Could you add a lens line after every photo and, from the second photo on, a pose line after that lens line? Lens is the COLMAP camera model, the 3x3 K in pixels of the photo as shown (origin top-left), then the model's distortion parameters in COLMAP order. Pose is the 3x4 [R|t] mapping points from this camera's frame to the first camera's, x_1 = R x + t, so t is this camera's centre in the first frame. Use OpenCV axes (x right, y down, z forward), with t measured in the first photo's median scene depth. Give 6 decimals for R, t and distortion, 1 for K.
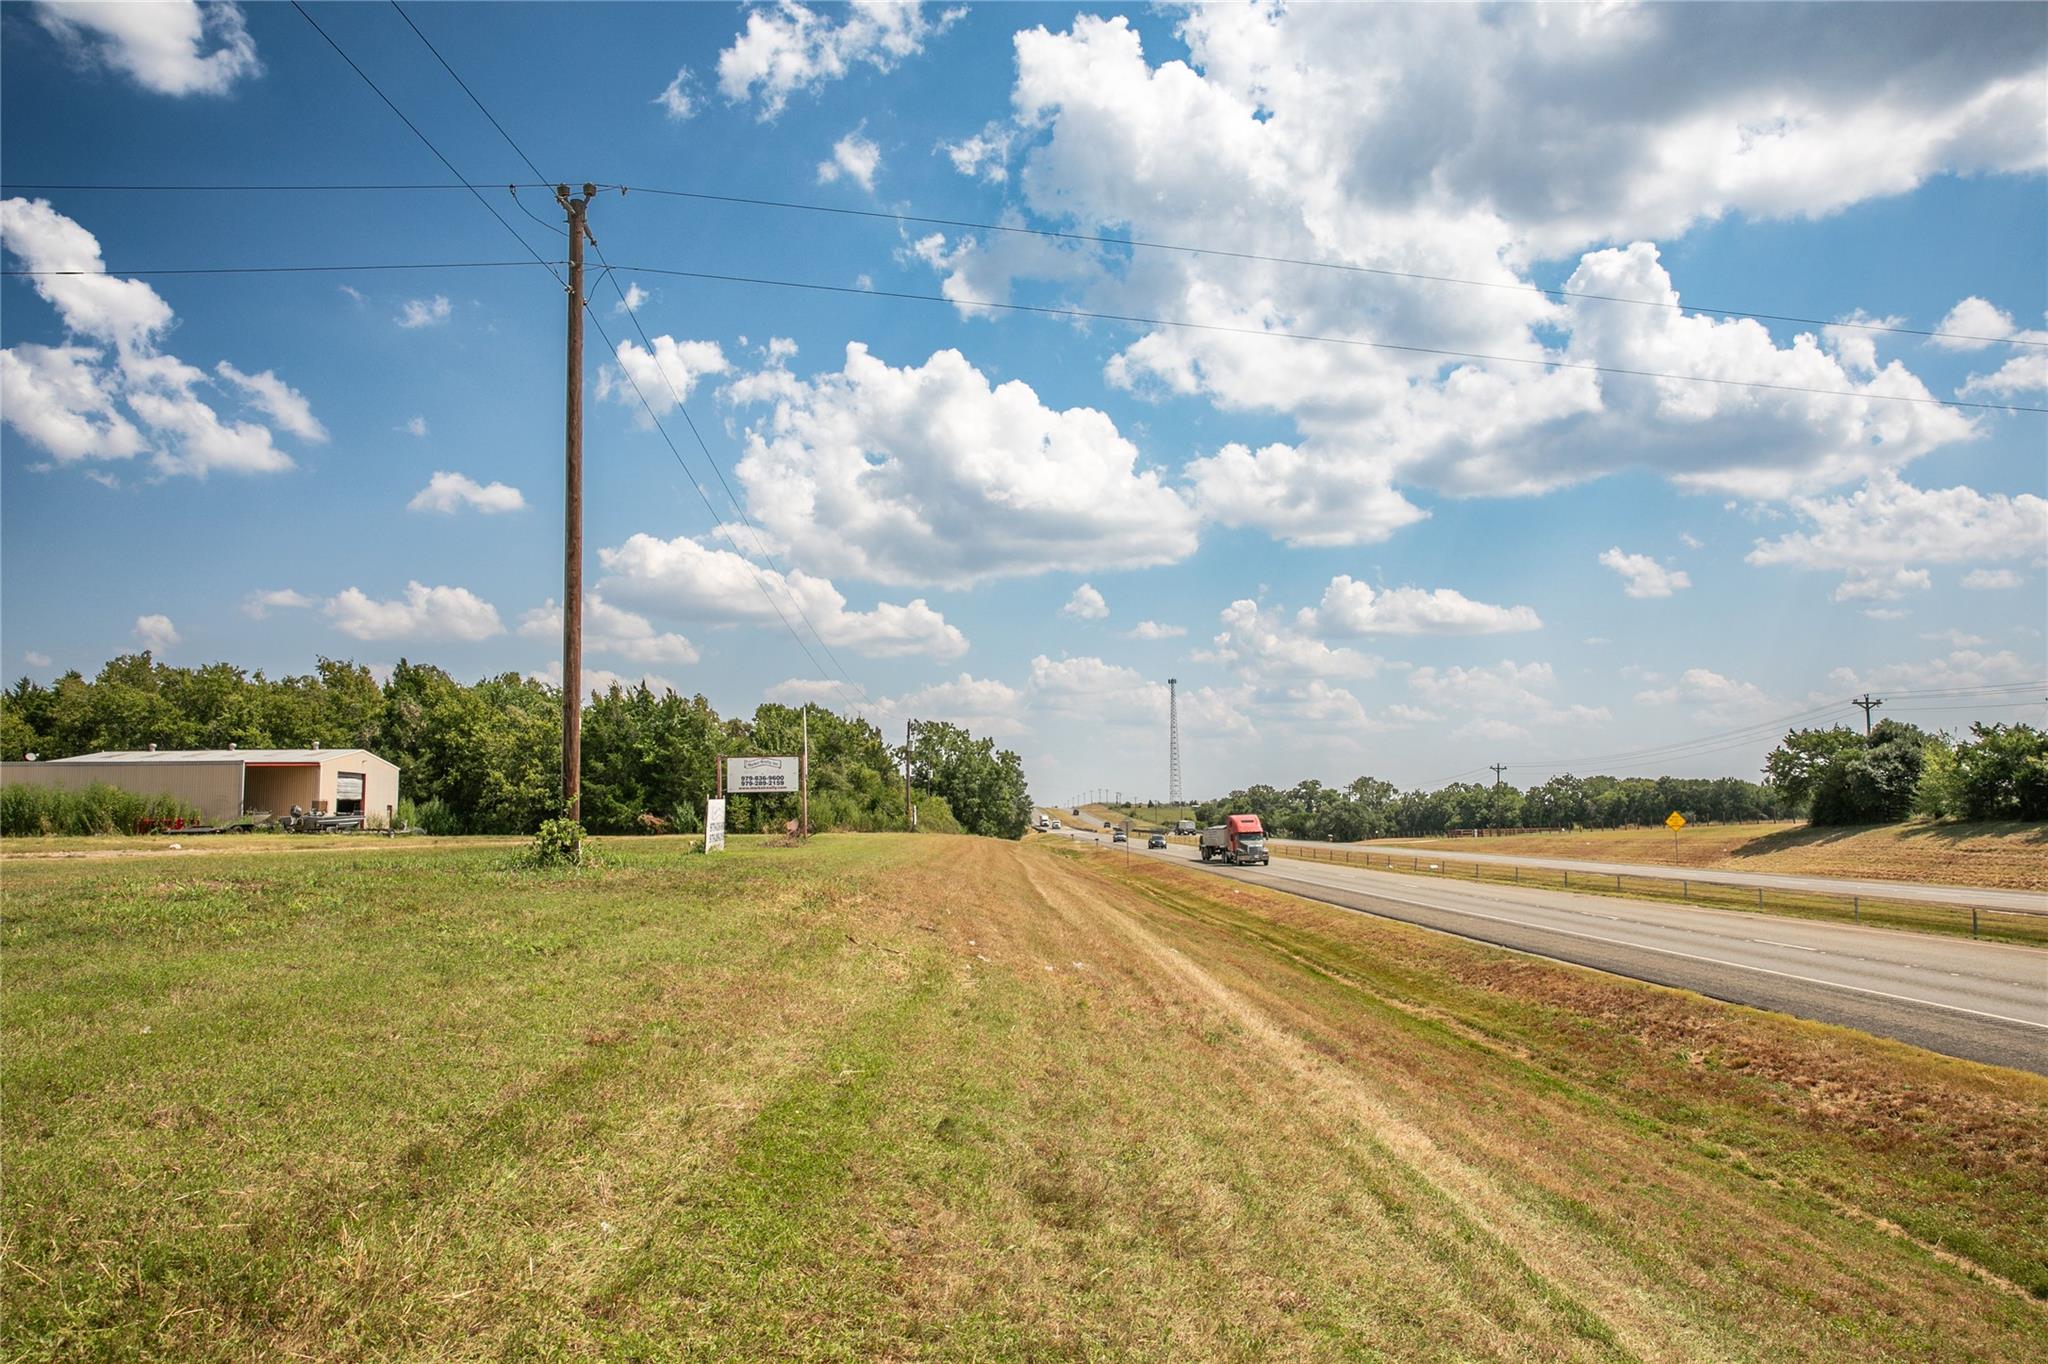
lens RADIAL K [[1417.9, 0, 1046.9], [0, 1417.9, 686.4], [0, 0, 1]] dist [-0.107574, 0.085728]
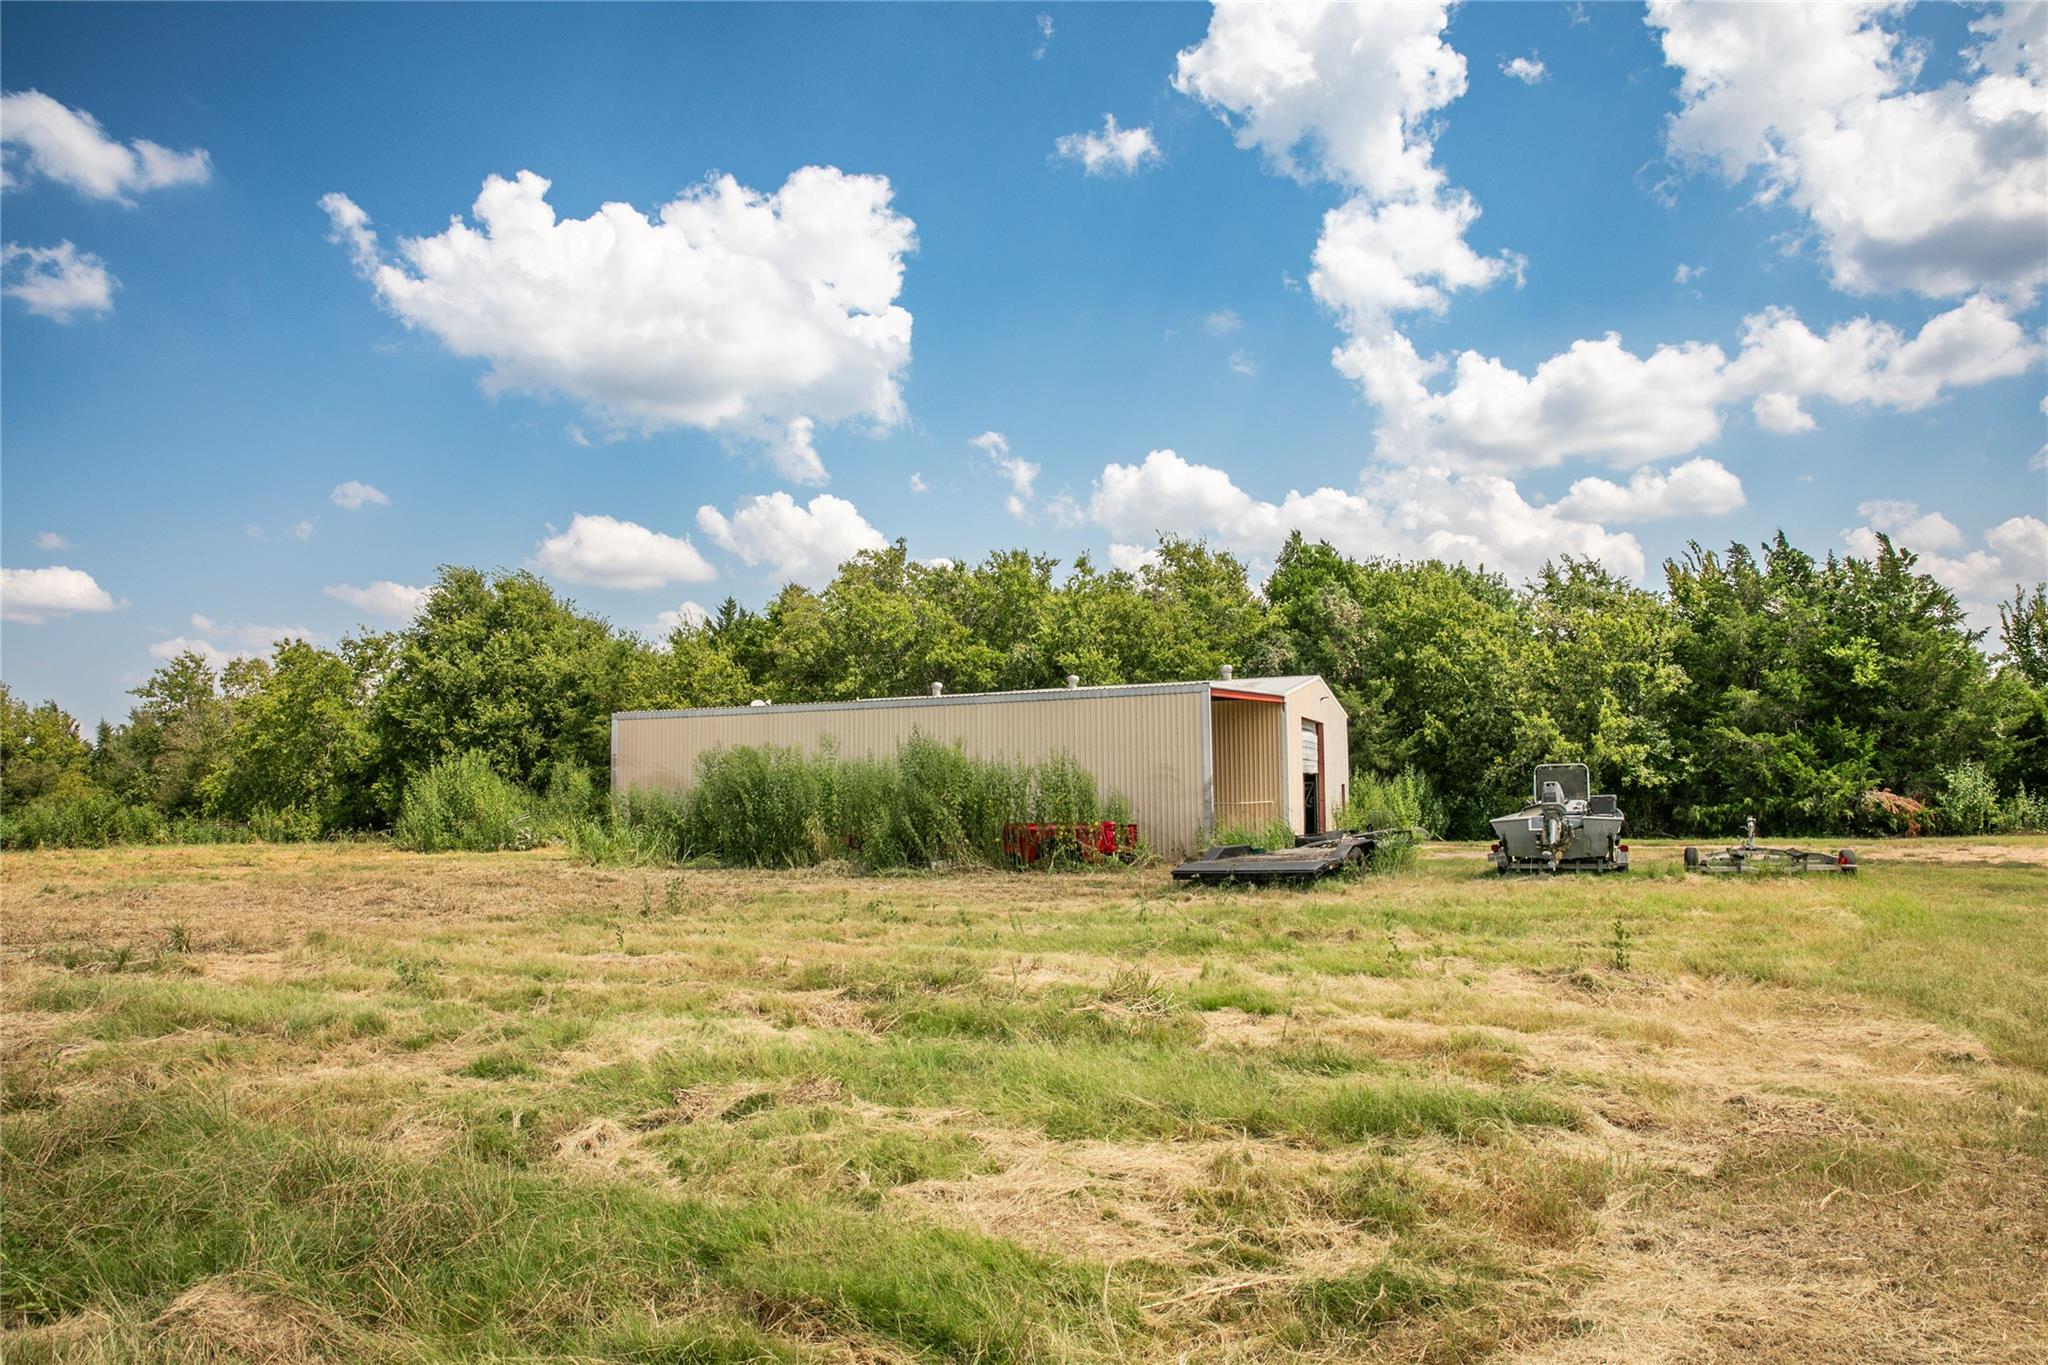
lens RADIAL K [[1313.3, 0, 1024.0], [0, 1313.3, 682.5], [0, 0, 1]] dist [-0.087833, 0.055109]
pose [[0.924171, -0.041918, -0.379673, -0.382827], [0.045116, 0.998982, -0.000474, 0.040176], [0.379306, -0.016691, 0.925121, 0.478817]]
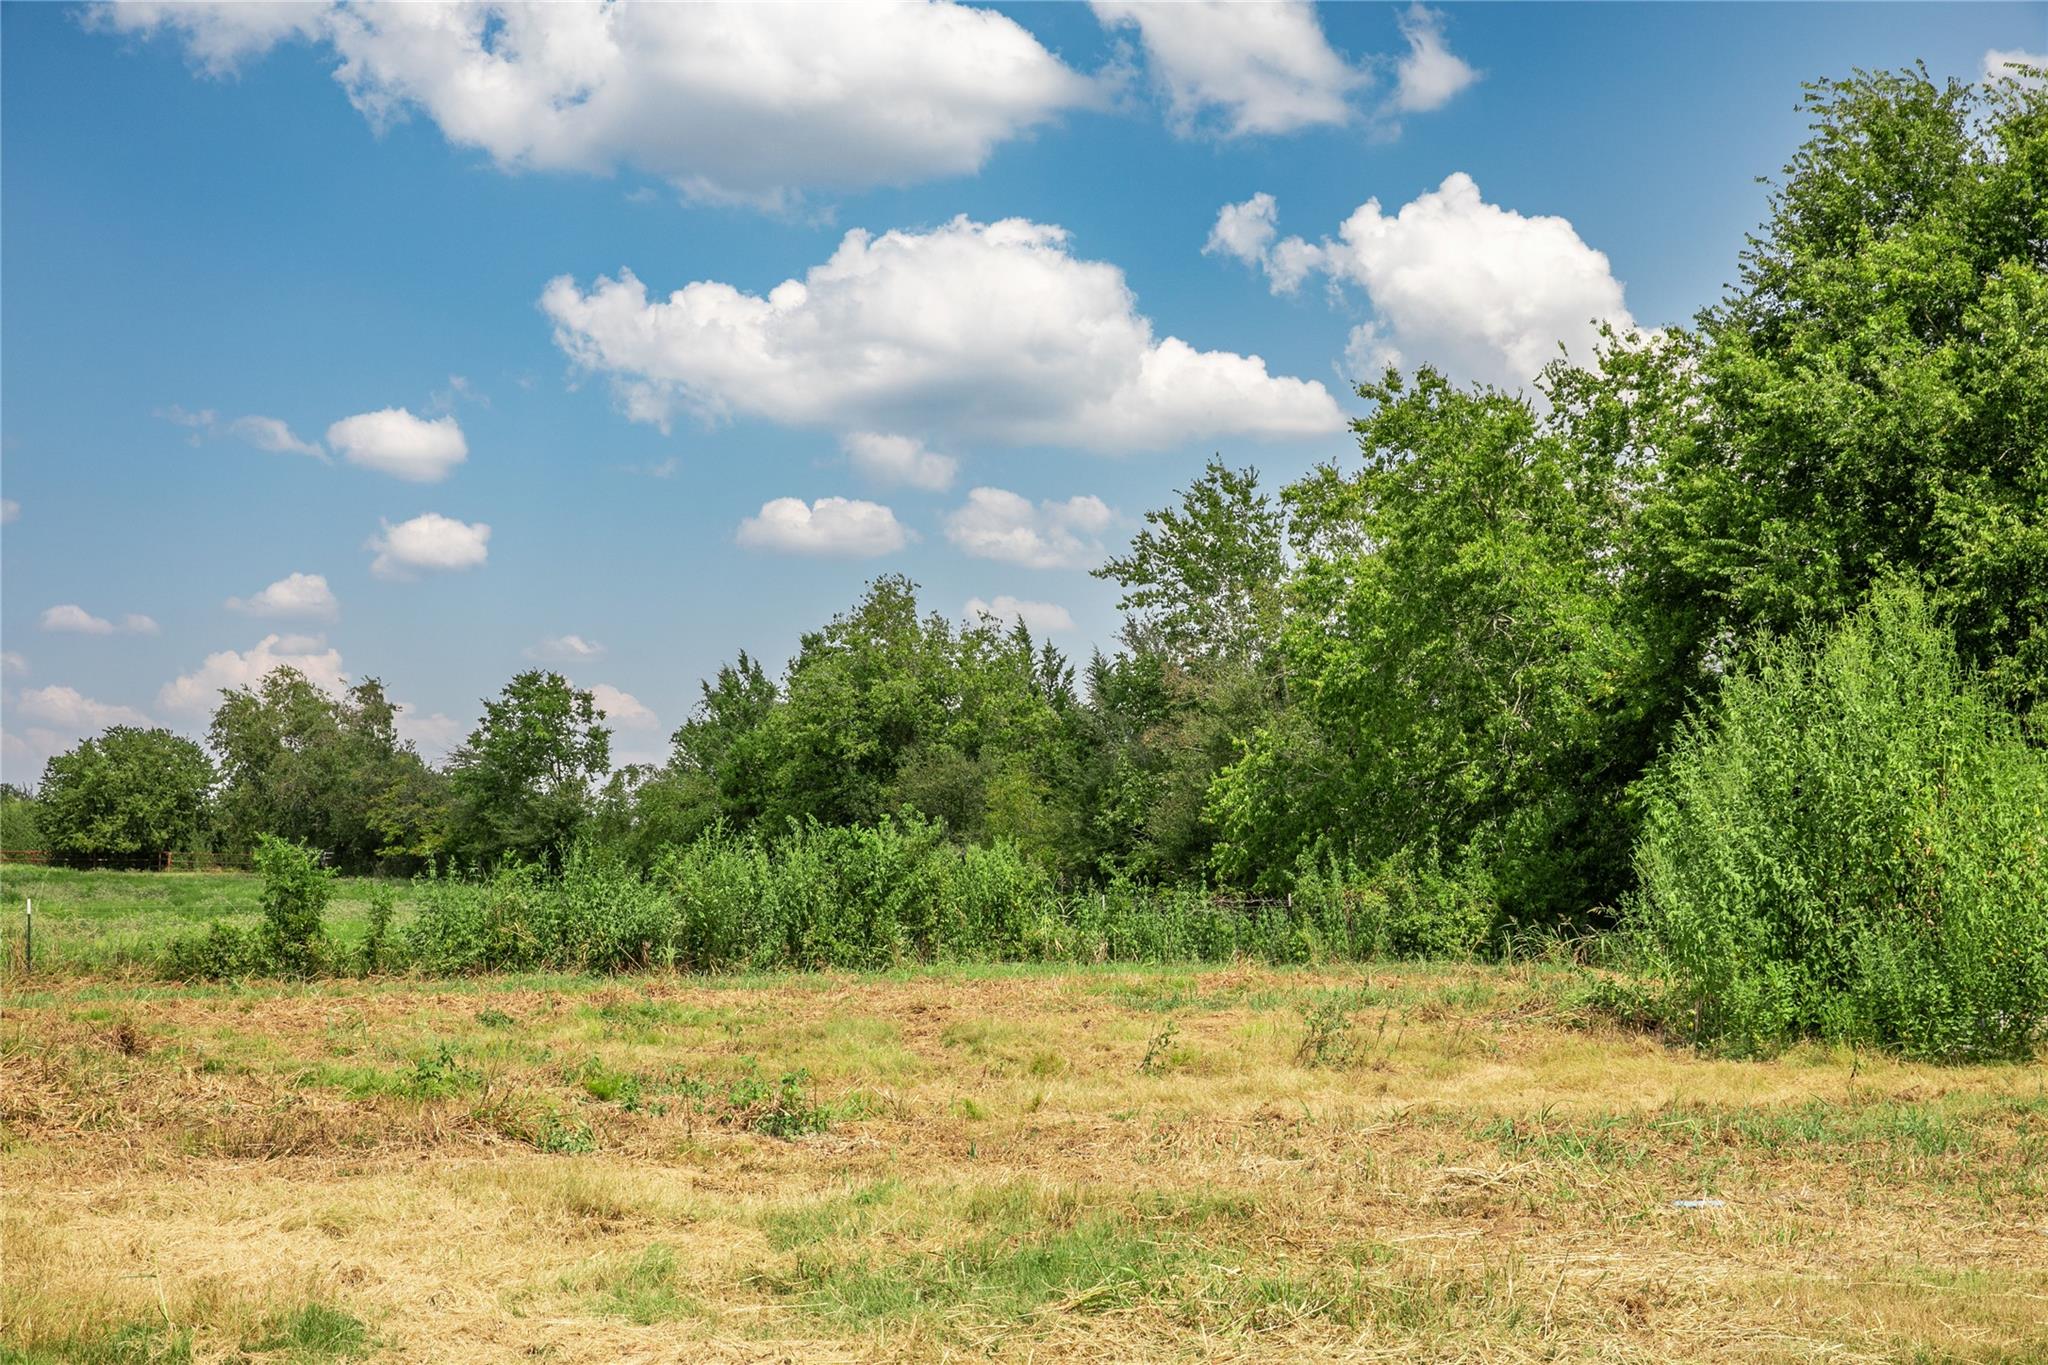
lens RADIAL K [[2973.0, 0, 1032.5], [0, 2973.0, 771.7], [0, 0, 1]] dist [0.245297, -0.036609]
pose [[0.455534, -0.027319, -0.889799, -0.539264], [0.093195, 0.995500, 0.017147, 0.056674], [0.885327, -0.090736, 0.456030, 0.640782]]
